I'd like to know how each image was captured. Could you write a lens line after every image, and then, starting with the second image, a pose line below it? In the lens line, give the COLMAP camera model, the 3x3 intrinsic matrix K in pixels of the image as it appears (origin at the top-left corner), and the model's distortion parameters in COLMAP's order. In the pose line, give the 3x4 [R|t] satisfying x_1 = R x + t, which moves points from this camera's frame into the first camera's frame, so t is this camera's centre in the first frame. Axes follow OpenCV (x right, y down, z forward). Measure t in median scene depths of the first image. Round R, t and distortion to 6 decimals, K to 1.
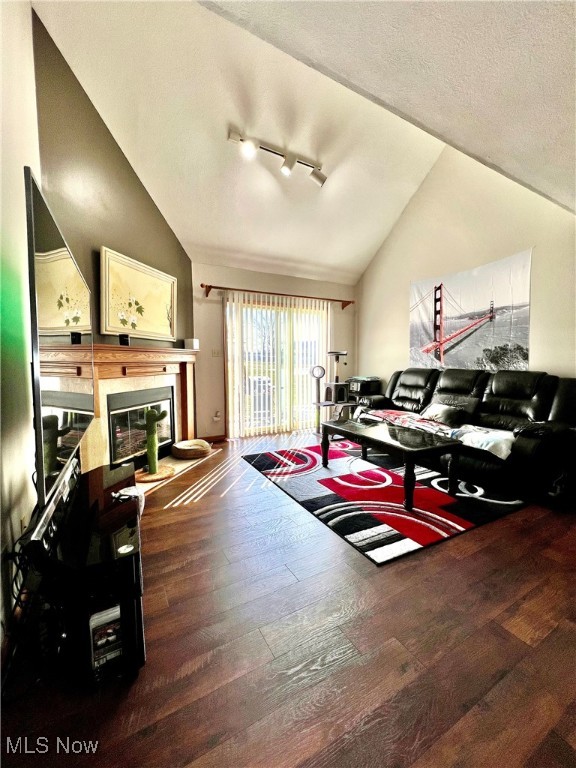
lens RADIAL K [[307.7, 0, 283.9], [0, 307.7, 383.2], [0, 0, 1]] dist [-0.001935, 0.000172]
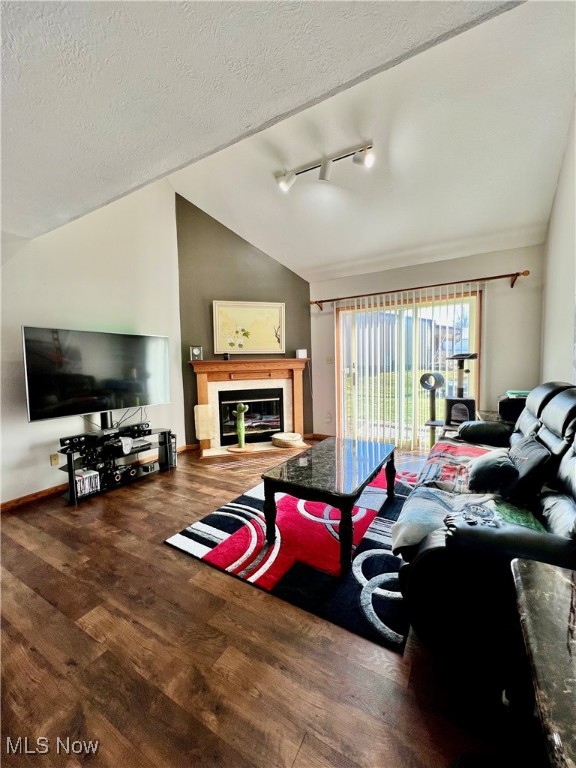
lens RADIAL K [[307.7, 0, 283.9], [0, 307.7, 383.2], [0, 0, 1]] dist [-0.001935, 0.000172]
pose [[0.506378, 0.047697, -0.860991, 0.878593], [-0.040905, 0.998674, 0.031267, -0.061540], [0.861341, 0.019386, 0.507658, 0.423363]]
